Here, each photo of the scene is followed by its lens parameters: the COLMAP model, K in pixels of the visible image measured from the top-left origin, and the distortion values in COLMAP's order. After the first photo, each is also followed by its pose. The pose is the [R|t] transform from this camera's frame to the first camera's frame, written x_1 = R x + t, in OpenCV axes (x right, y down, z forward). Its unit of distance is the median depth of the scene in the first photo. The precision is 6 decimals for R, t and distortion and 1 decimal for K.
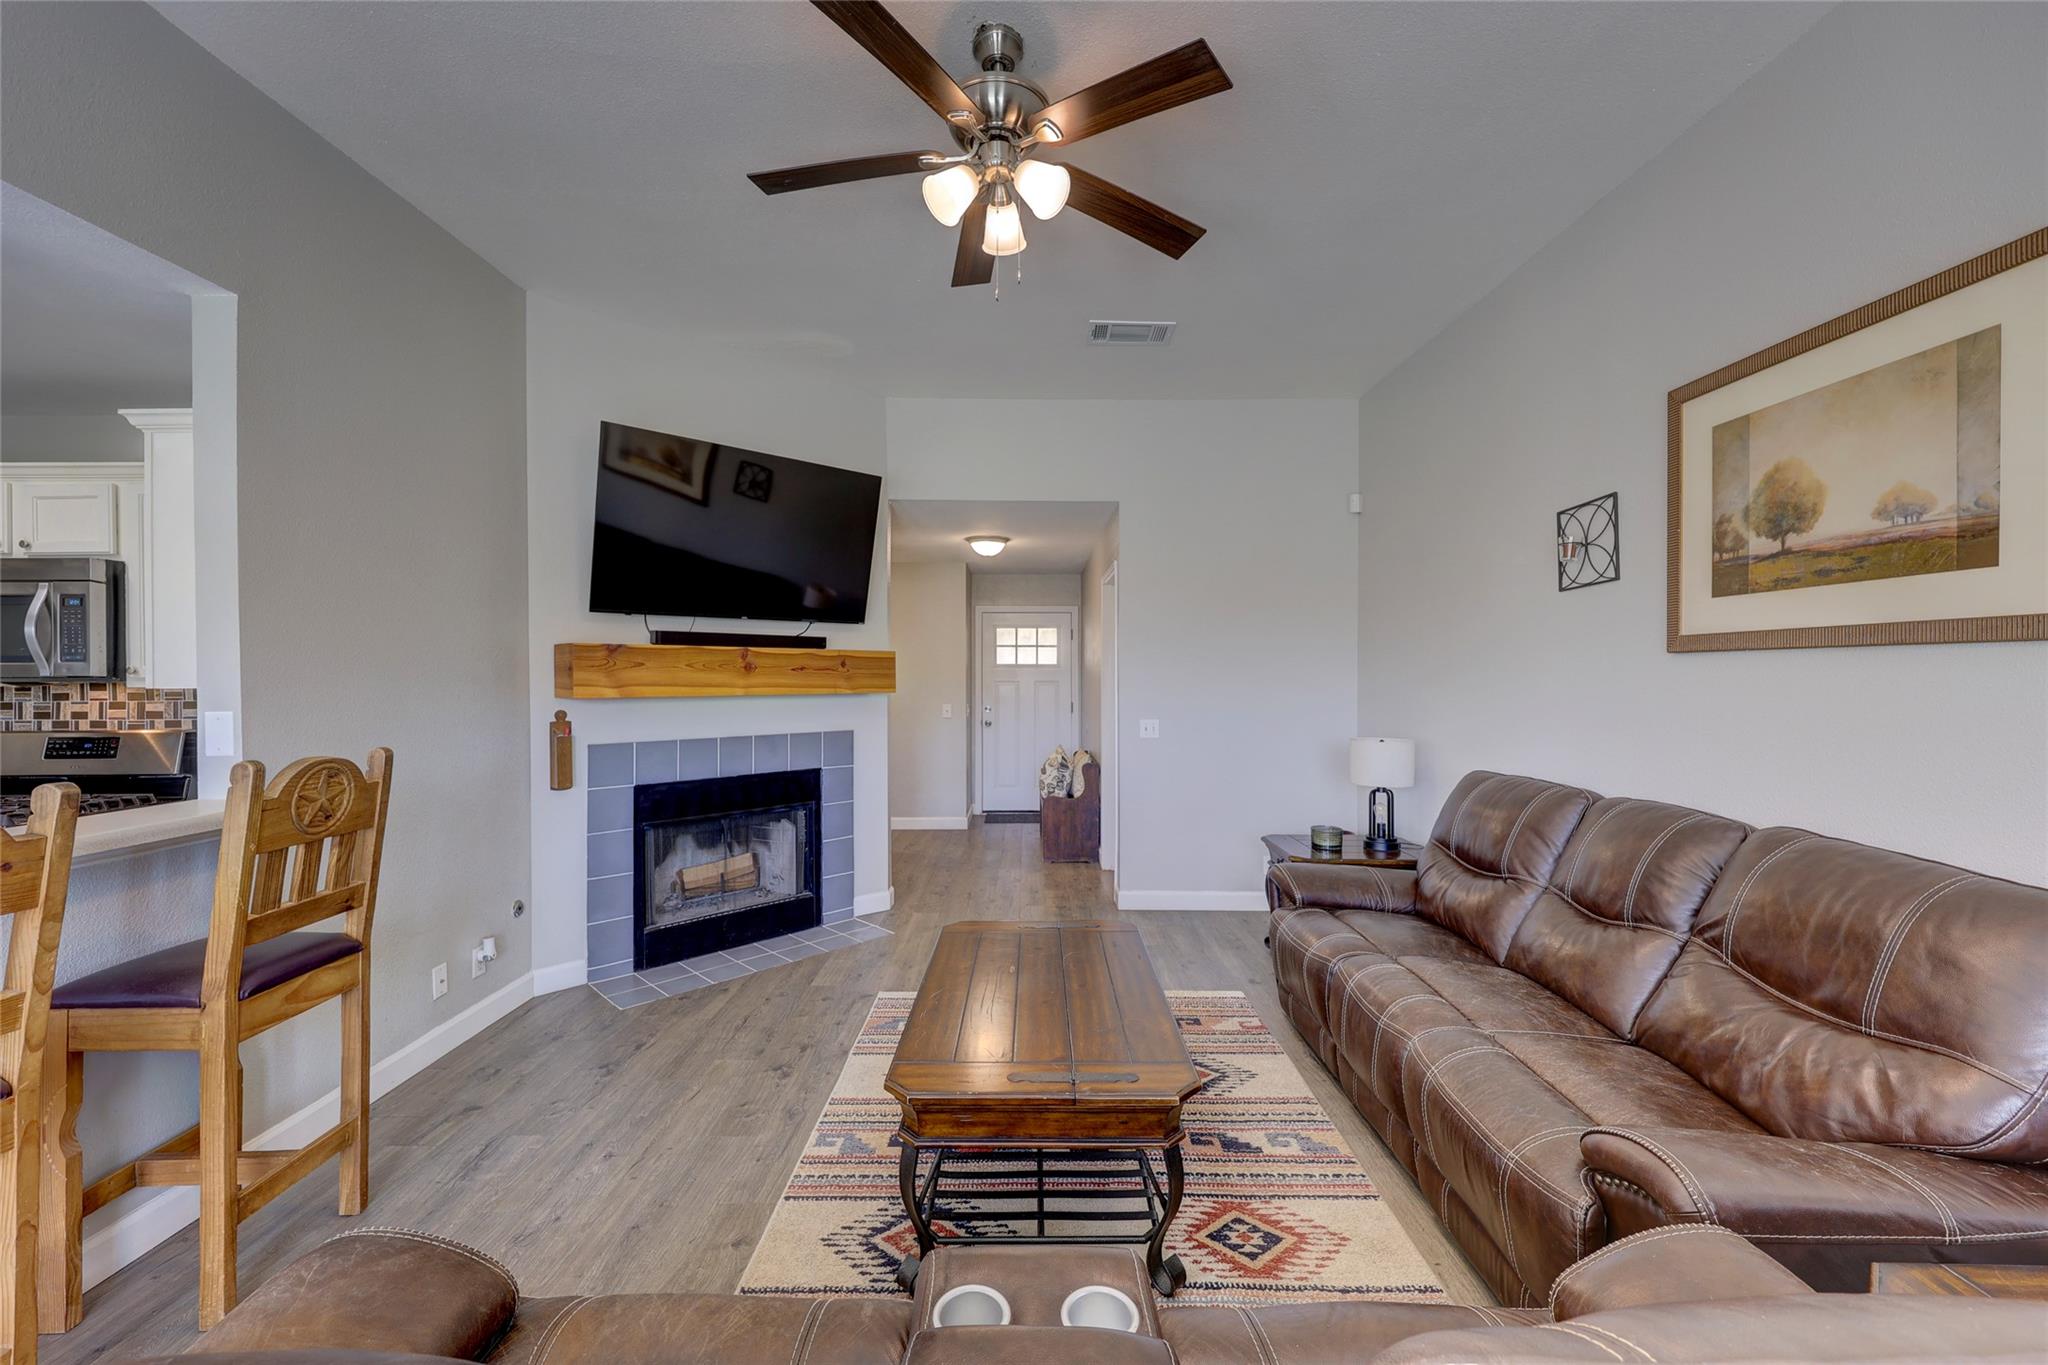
lens RADIAL K [[809.9, 0, 1027.2], [0, 809.9, 675.6], [0, 0, 1]] dist [0.002057, 0.000031]
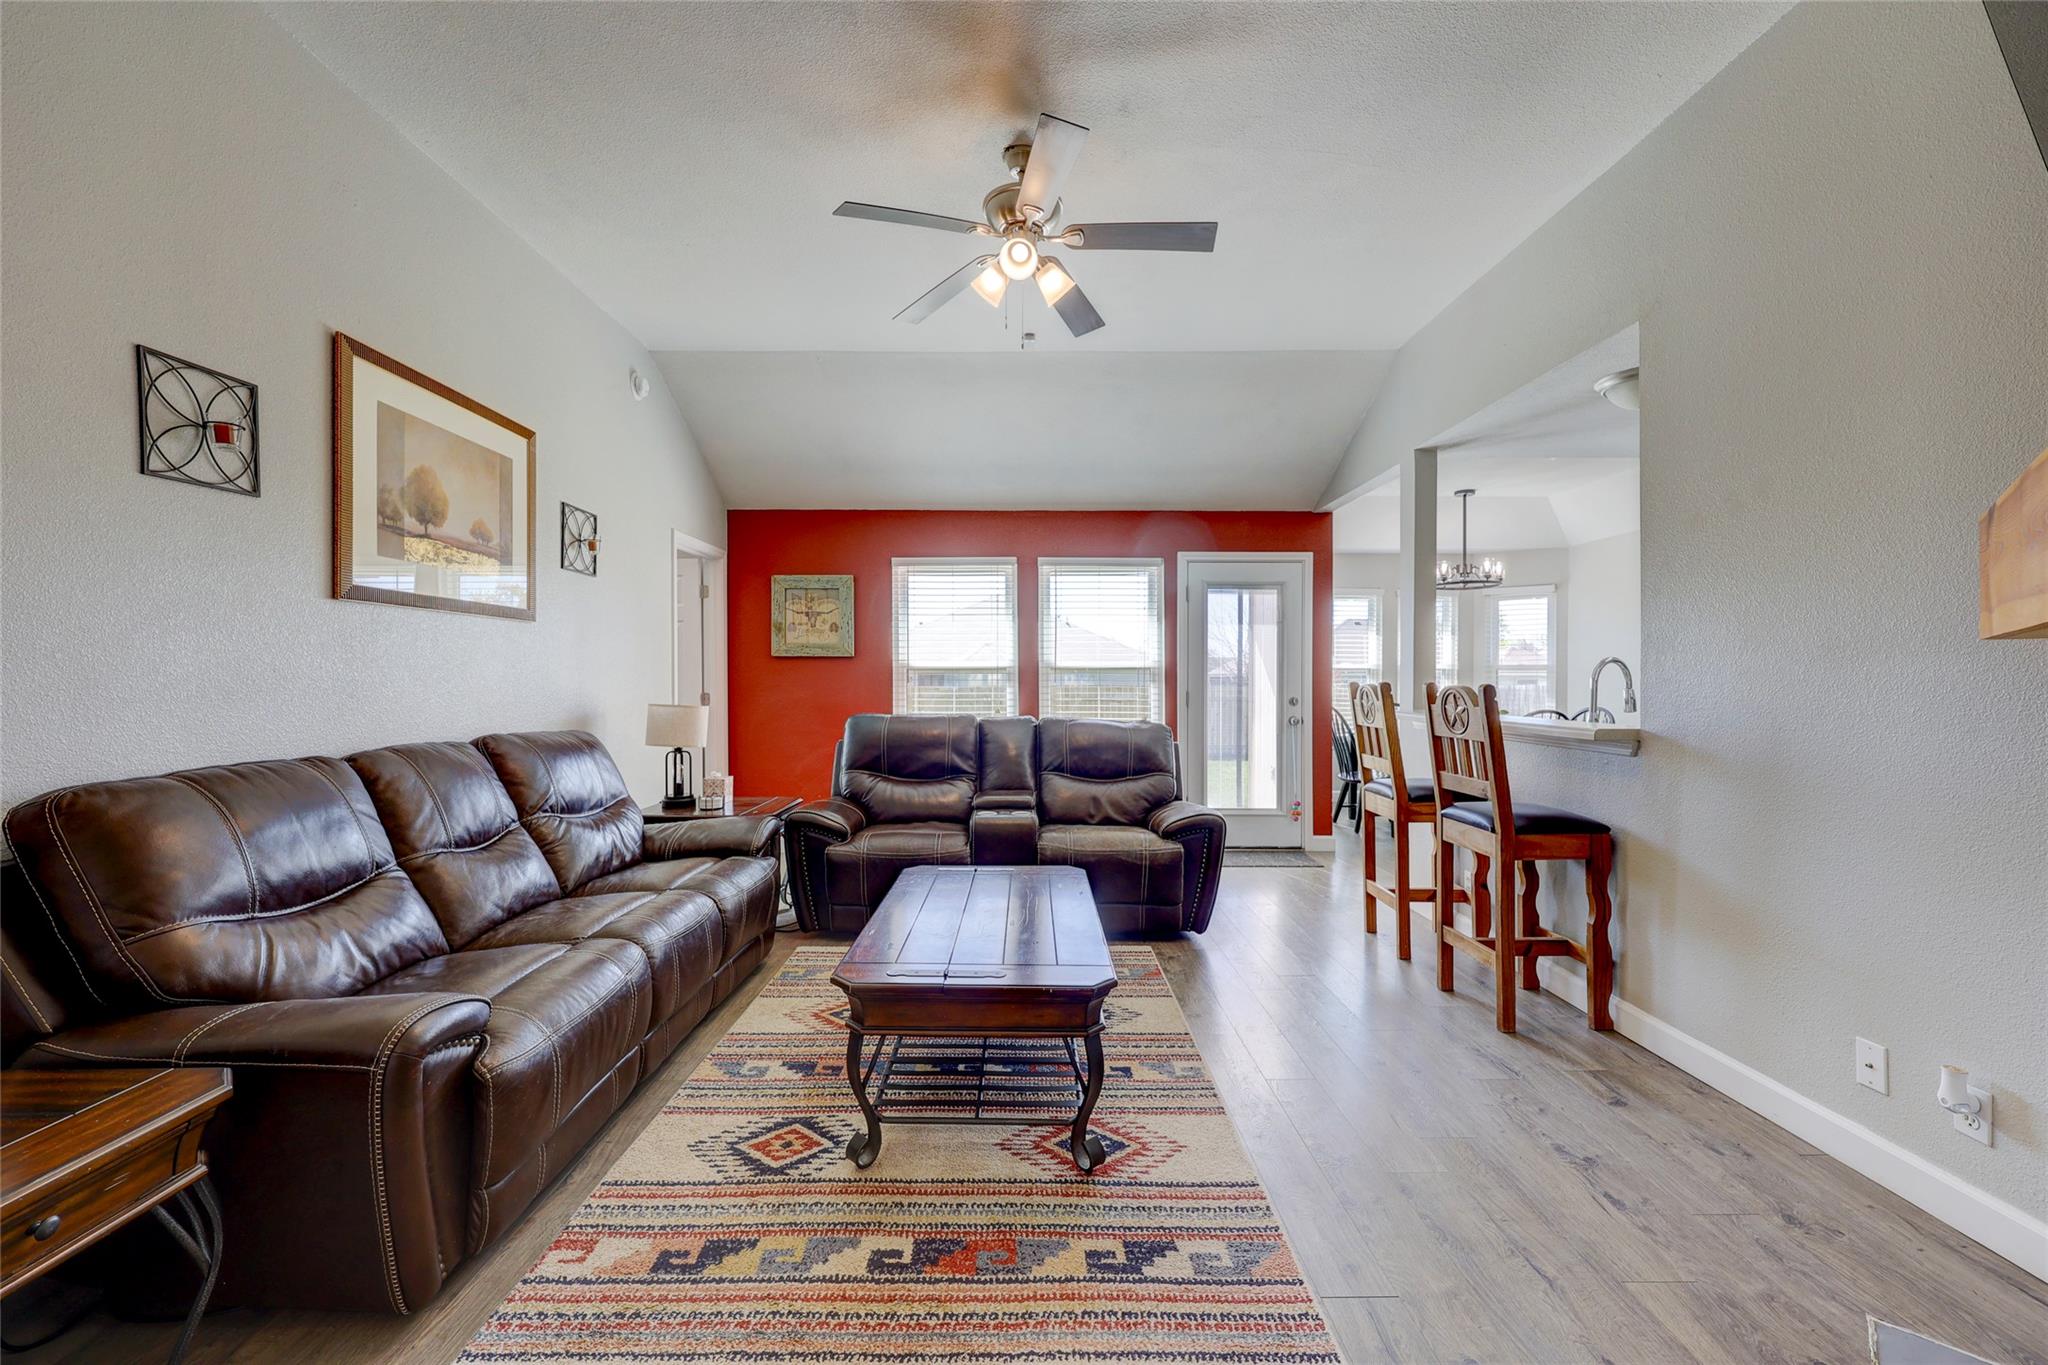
lens RADIAL K [[809.9, 0, 1024.4], [0, 809.9, 683.4], [0, 0, 1]] dist [0.002057, 0.000031]
pose [[-0.999980, 0.001618, -0.006071, -0.027335], [0.001571, 0.999969, 0.007767, 0.067980], [0.006083, 0.007757, -0.999951, 2.015322]]
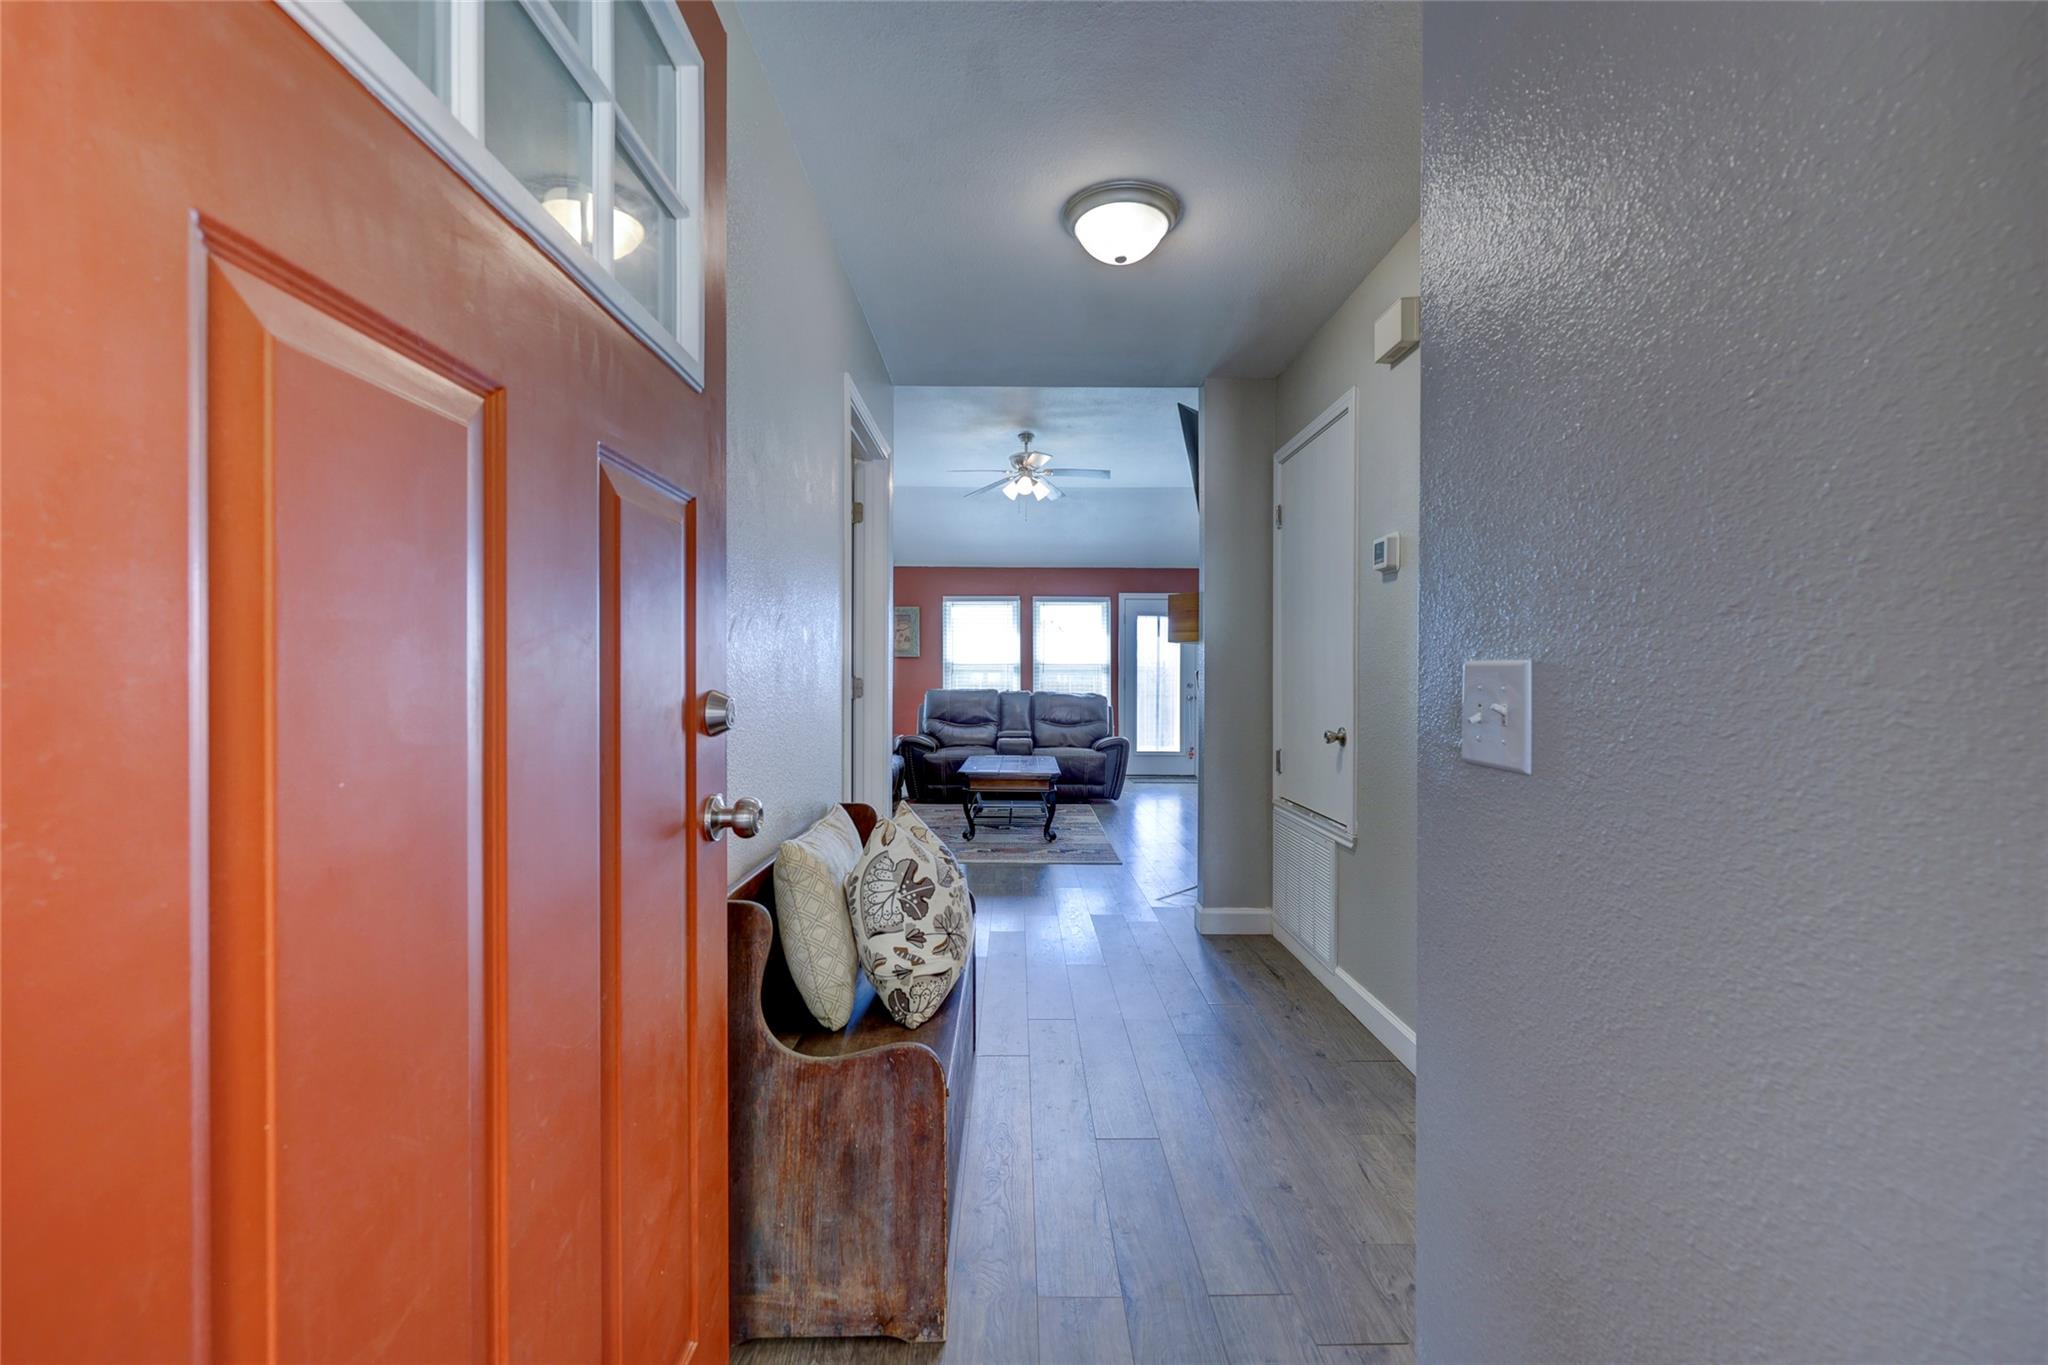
lens RADIAL K [[809.9, 0, 1018.1], [0, 809.9, 687.0], [0, 0, 1]] dist [0.002057, 0.000031]
pose [[-0.999984, -0.002613, -0.005001, 0.109241], [-0.002660, 0.999953, 0.009357, 0.247251], [0.004977, 0.009370, -0.999944, 7.848768]]
